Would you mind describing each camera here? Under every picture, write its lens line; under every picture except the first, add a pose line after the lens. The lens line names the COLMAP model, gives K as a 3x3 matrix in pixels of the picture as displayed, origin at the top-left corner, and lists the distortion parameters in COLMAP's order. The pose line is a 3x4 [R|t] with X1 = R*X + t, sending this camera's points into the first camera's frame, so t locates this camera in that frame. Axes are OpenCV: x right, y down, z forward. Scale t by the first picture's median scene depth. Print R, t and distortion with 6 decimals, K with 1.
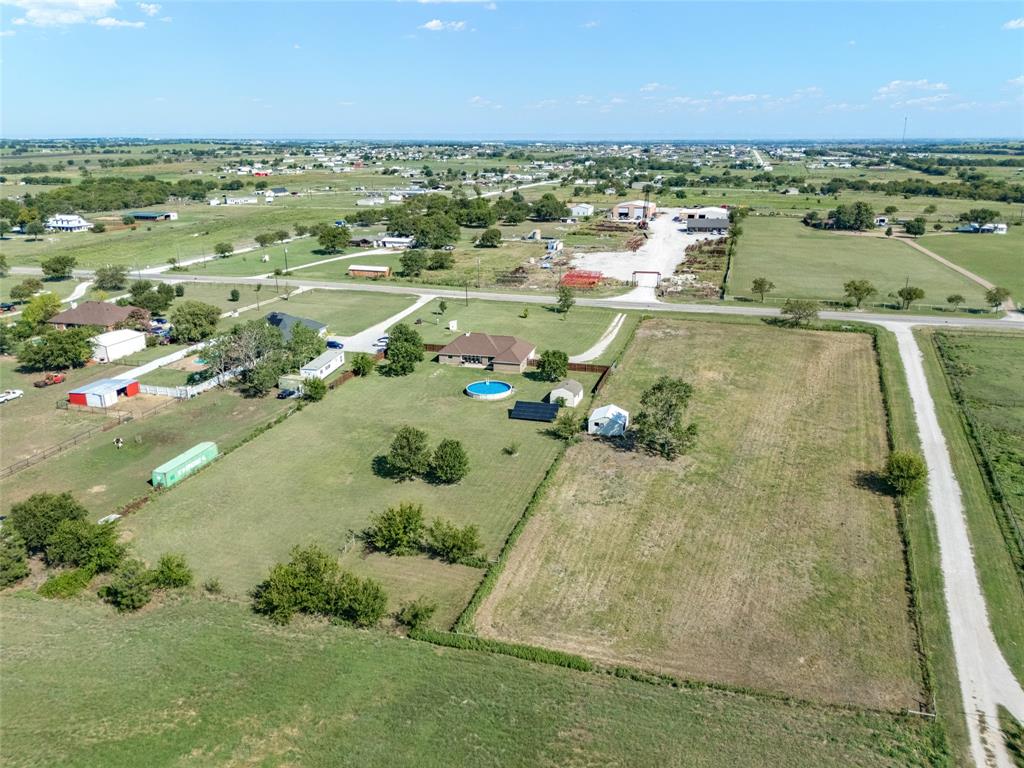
lens RADIAL K [[757.9, 0, 512.0], [0, 757.9, 384.0], [0, 0, 1]] dist [0.094107, -0.123738]
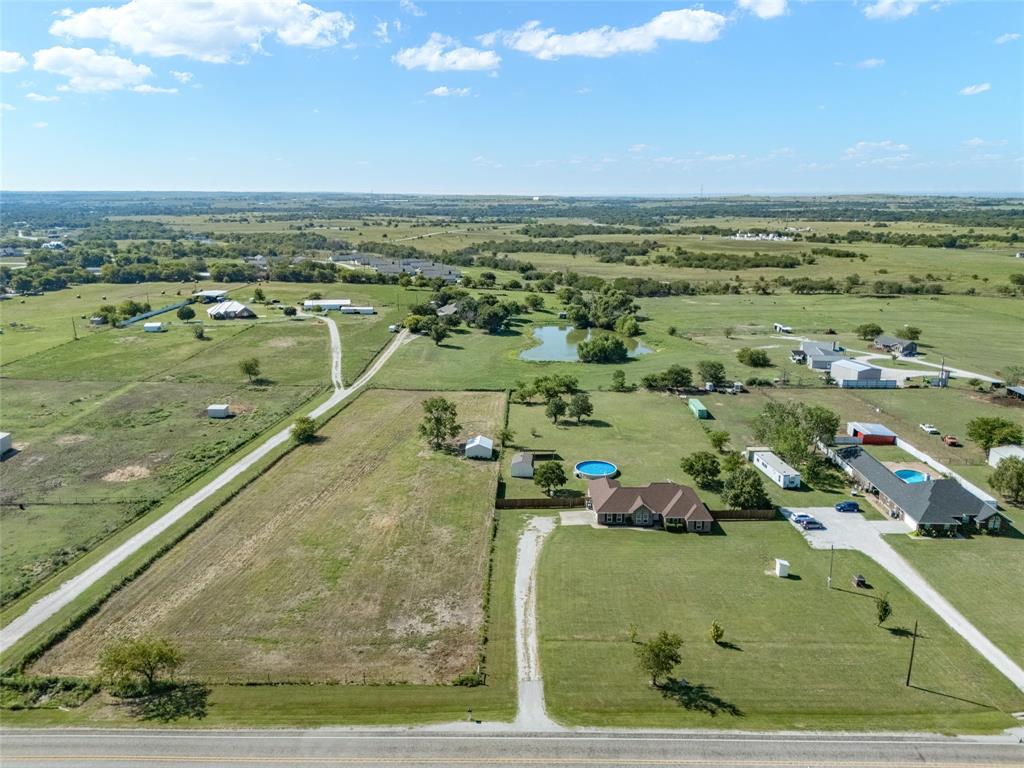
lens RADIAL K [[763.3, 0, 512.0], [0, 763.3, 384.0], [0, 0, 1]] dist [0.079486, -0.086486]
pose [[-0.964378, 0.064484, -0.256549, 0.287126], [-0.081777, 0.849652, 0.520964, -0.528743], [0.251571, 0.523386, -0.814113, 1.439011]]
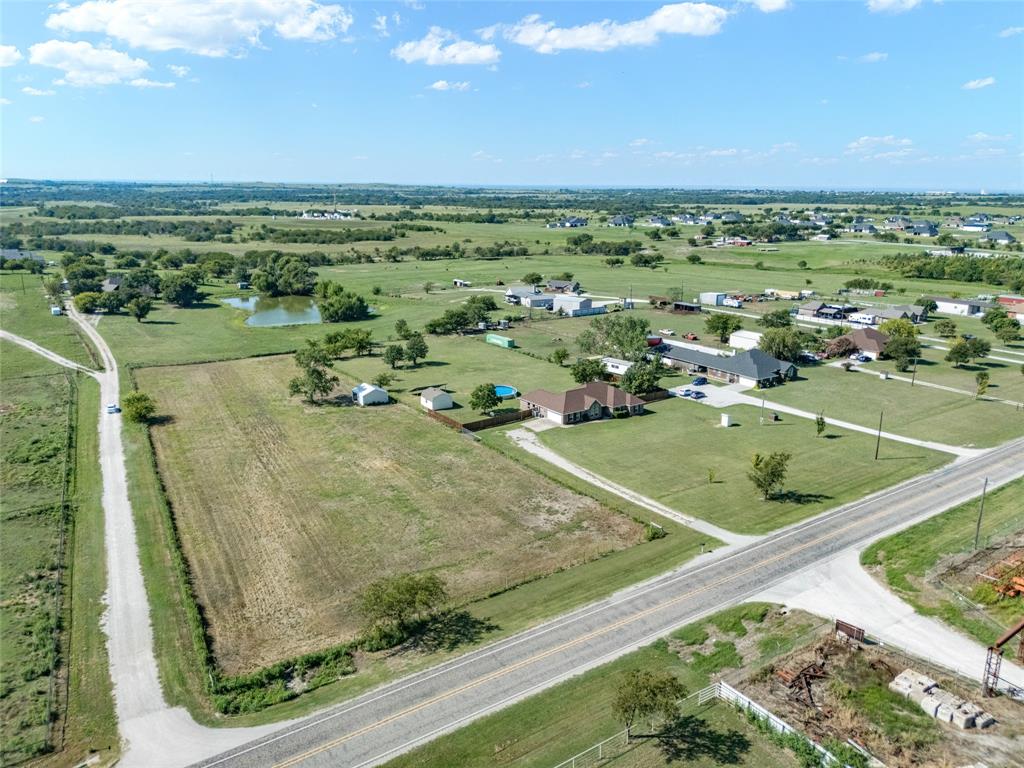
lens RADIAL K [[757.9, 0, 512.0], [0, 757.9, 384.0], [0, 0, 1]] dist [0.094107, -0.123738]
pose [[-0.624295, 0.189245, -0.757920, 0.667118], [-0.253335, 0.868734, 0.425585, -0.407683], [0.738970, 0.457699, -0.494404, 1.271938]]
